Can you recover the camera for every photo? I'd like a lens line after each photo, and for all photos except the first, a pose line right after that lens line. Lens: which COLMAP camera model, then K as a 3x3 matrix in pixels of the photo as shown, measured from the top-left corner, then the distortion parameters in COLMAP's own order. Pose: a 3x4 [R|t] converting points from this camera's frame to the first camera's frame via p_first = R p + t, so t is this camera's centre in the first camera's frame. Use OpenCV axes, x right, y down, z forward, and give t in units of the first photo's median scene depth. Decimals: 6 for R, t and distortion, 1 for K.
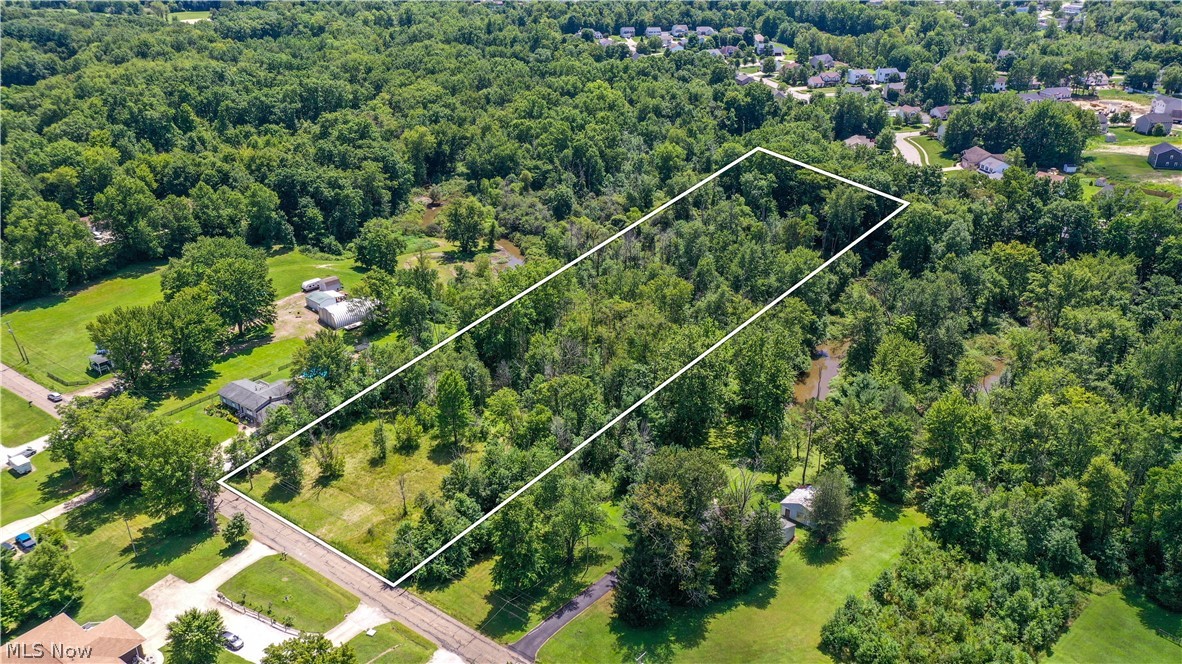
lens RADIAL K [[950.8, 0, 591.0], [0, 950.8, 332.0], [0, 0, 1]] dist [0.012871, 0.008003]
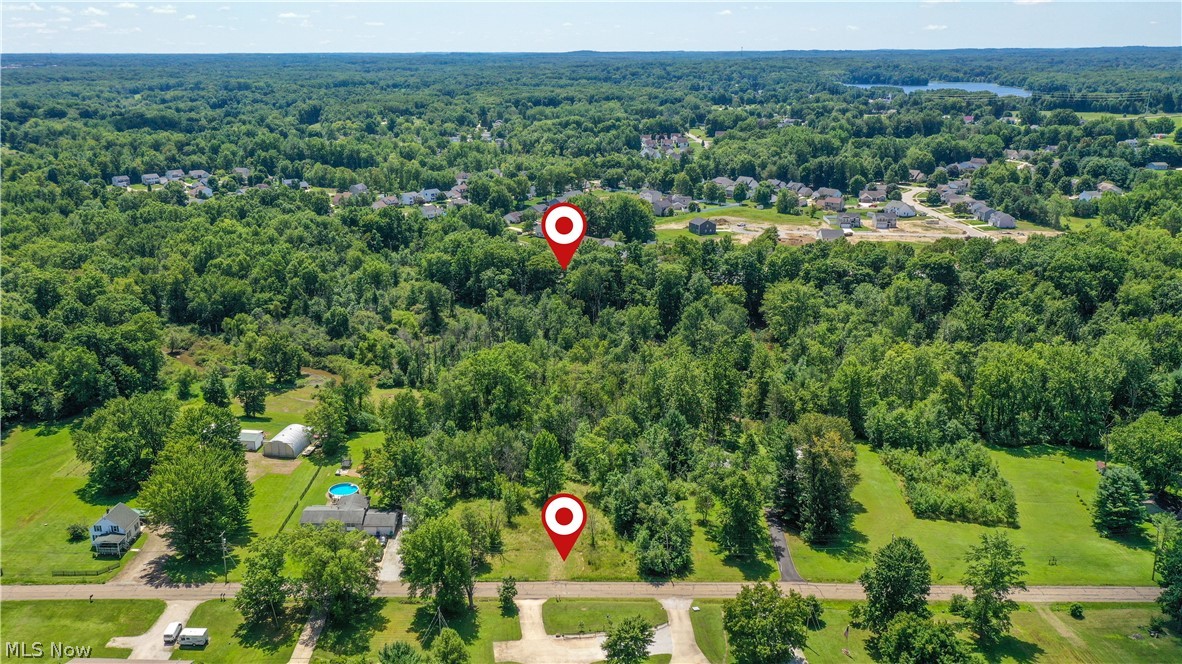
lens RADIAL K [[974.7, 0, 546.5], [0, 974.7, 347.3], [0, 0, 1]] dist [0.012362, 0.006397]
pose [[0.800160, -0.176211, 0.573317, -0.479902], [0.249354, 0.967080, -0.050780, 0.001569], [-0.545496, 0.183591, 0.817758, 0.004519]]
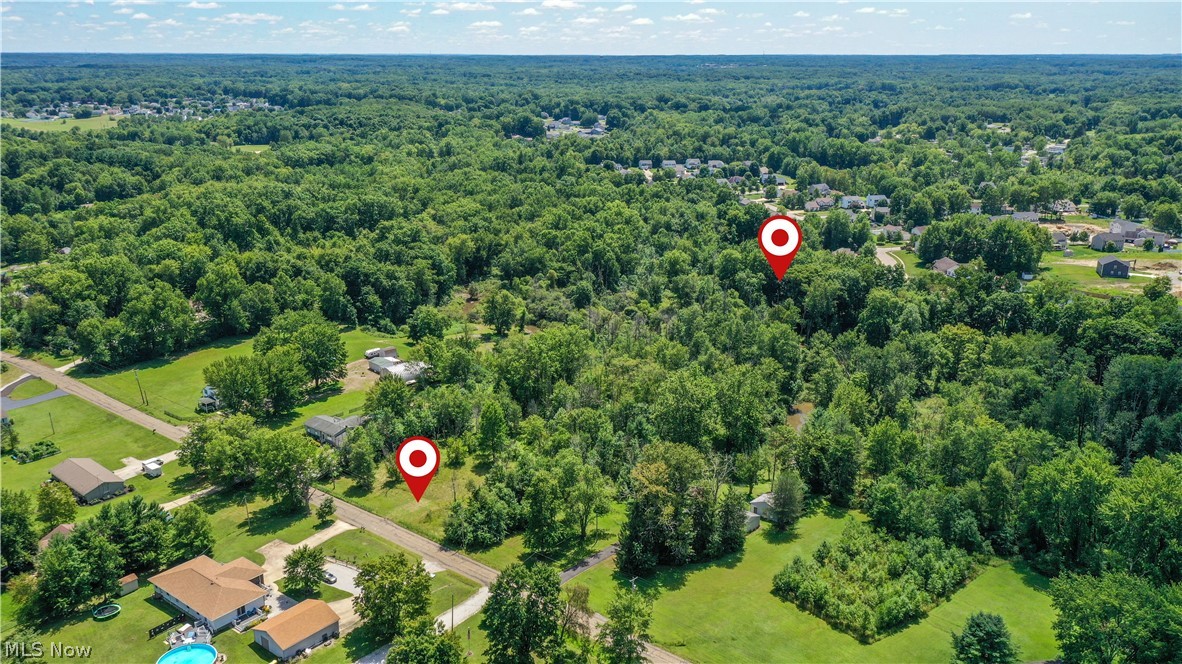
lens RADIAL K [[950.8, 0, 591.0], [0, 950.8, 332.0], [0, 0, 1]] dist [0.012871, 0.008003]
pose [[0.999664, 0.012439, -0.022720, 0.007105], [-0.015450, 0.990369, -0.137587, 0.071399], [0.020790, 0.137891, 0.990229, -0.156942]]
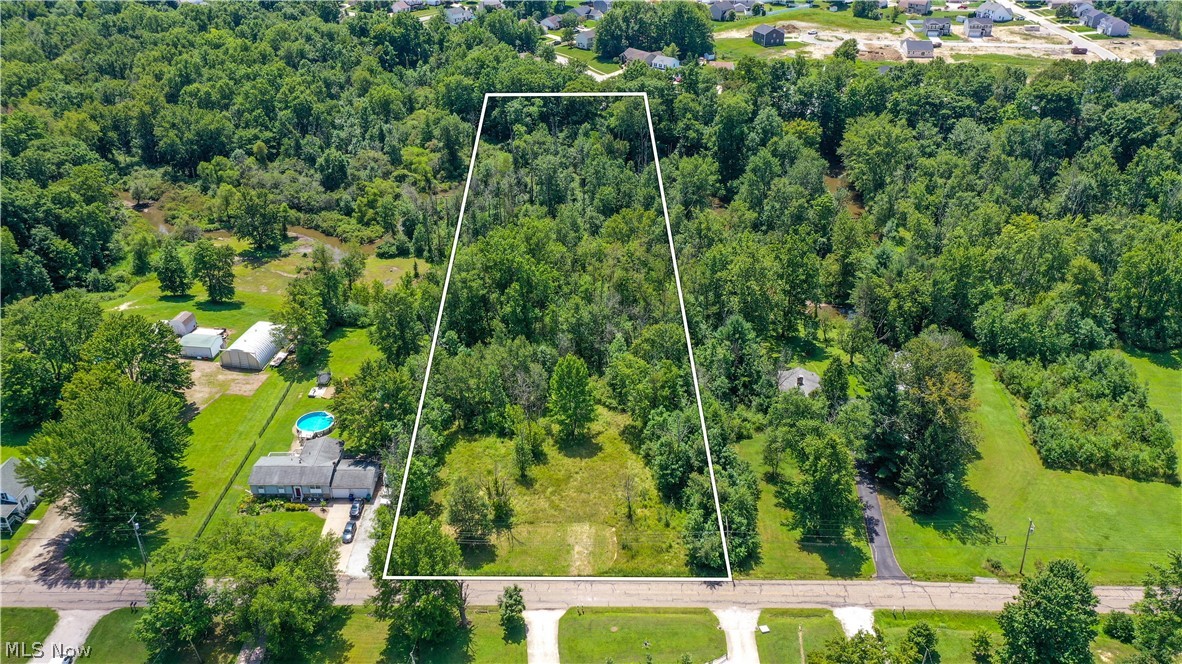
lens RADIAL K [[950.8, 0, 591.0], [0, 950.8, 332.0], [0, 0, 1]] dist [0.012871, 0.008003]
pose [[0.804602, -0.284567, 0.521188, -0.349311], [0.246832, 0.958552, 0.142311, -0.060596], [-0.540083, 0.014143, 0.841493, 0.141940]]
